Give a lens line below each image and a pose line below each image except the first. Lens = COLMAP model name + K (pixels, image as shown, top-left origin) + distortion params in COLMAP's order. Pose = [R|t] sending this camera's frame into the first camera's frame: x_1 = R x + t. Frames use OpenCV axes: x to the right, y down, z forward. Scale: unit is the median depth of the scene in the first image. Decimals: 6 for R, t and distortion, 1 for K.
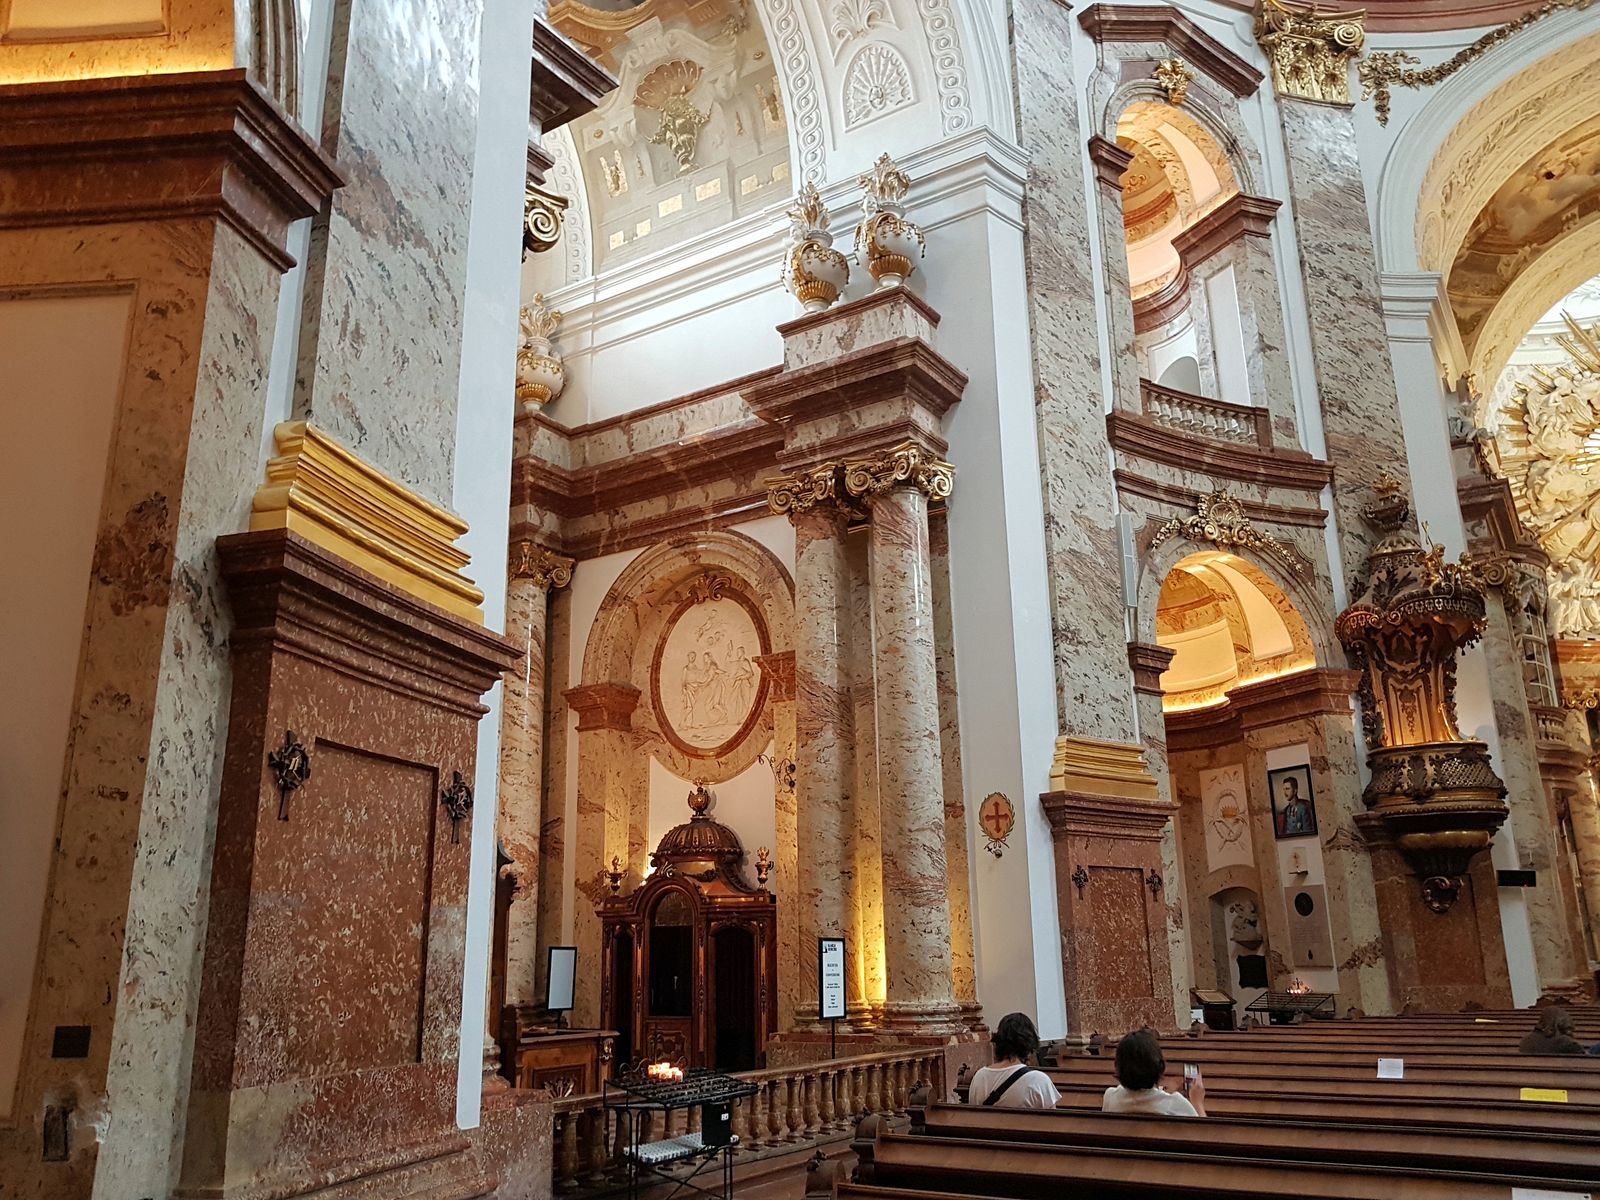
lens RADIAL K [[1253.9, 0, 801.5], [0, 1253.9, 604.1], [0, 0, 1]] dist [-0.005811, -0.008816]
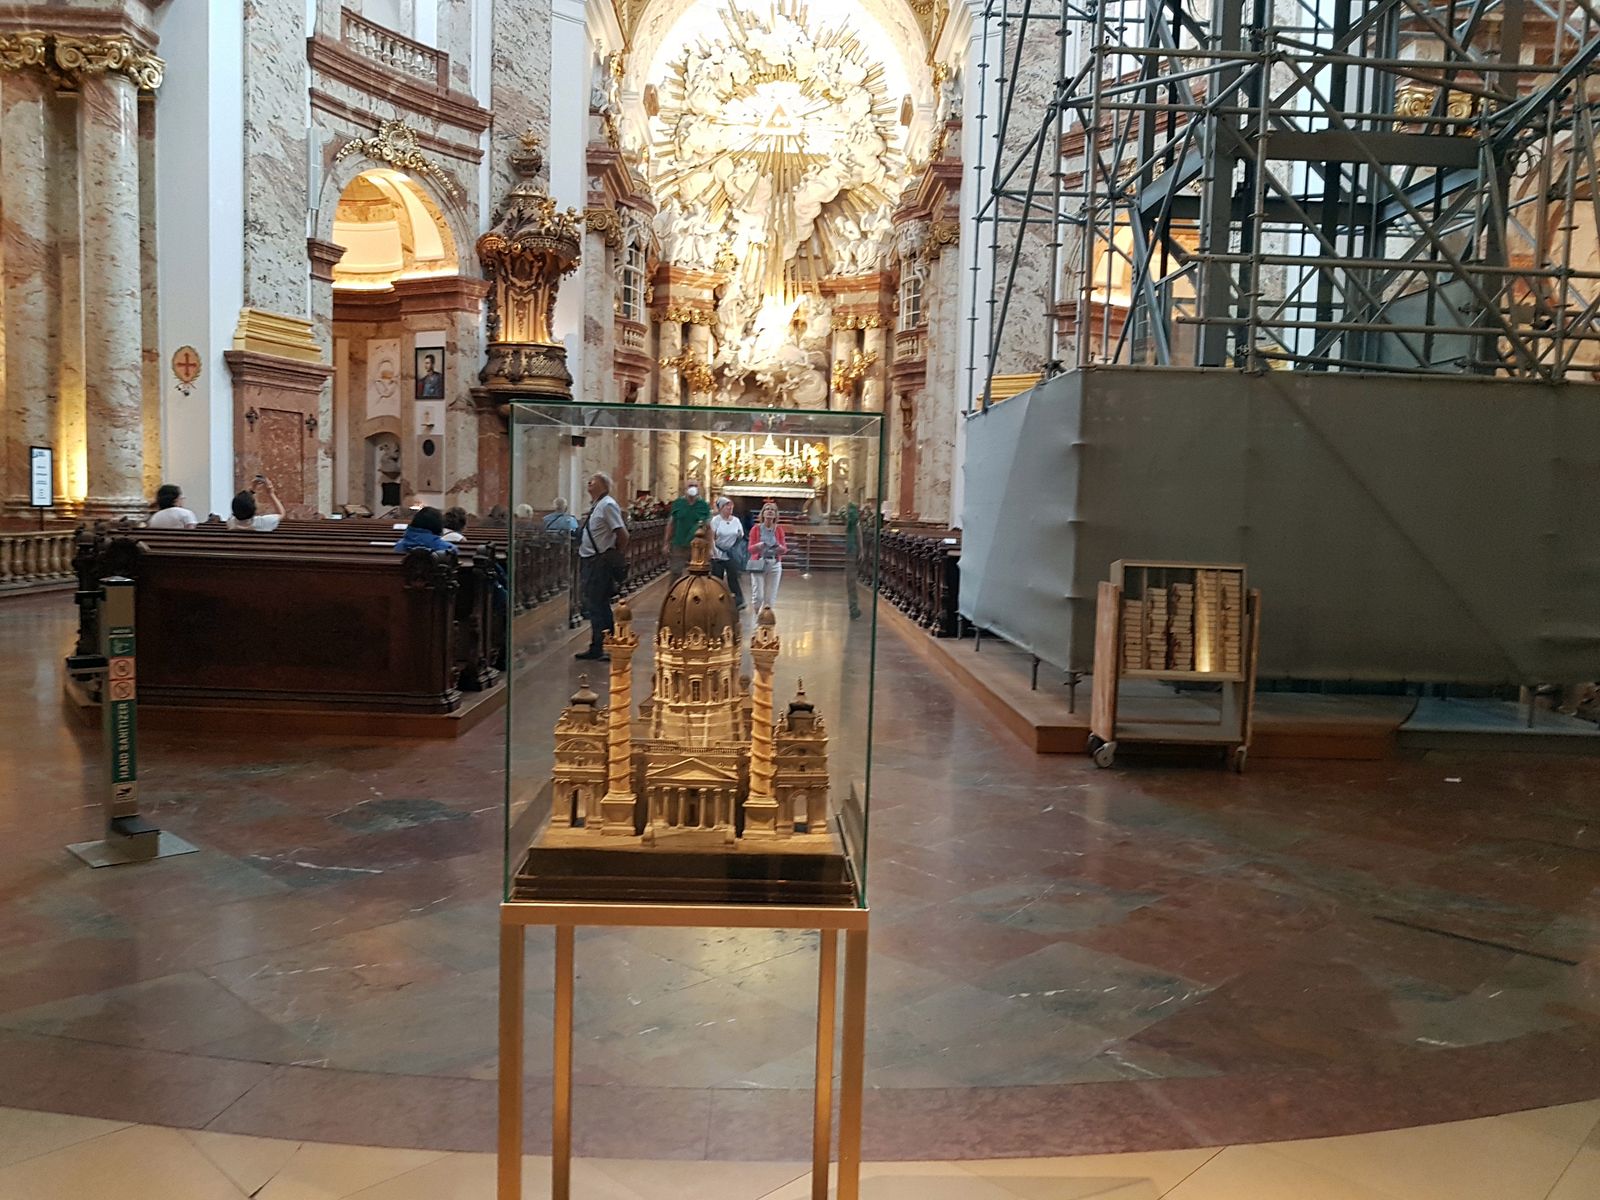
lens RADIAL K [[1253.9, 0, 794.7], [0, 1253.9, 611.4], [0, 0, 1]] dist [-0.005811, -0.008816]
pose [[0.826112, -0.005857, 0.563476, -0.046696], [-0.195994, 0.934527, 0.297062, -0.084081], [-0.528323, -0.355844, 0.770876, -0.355465]]
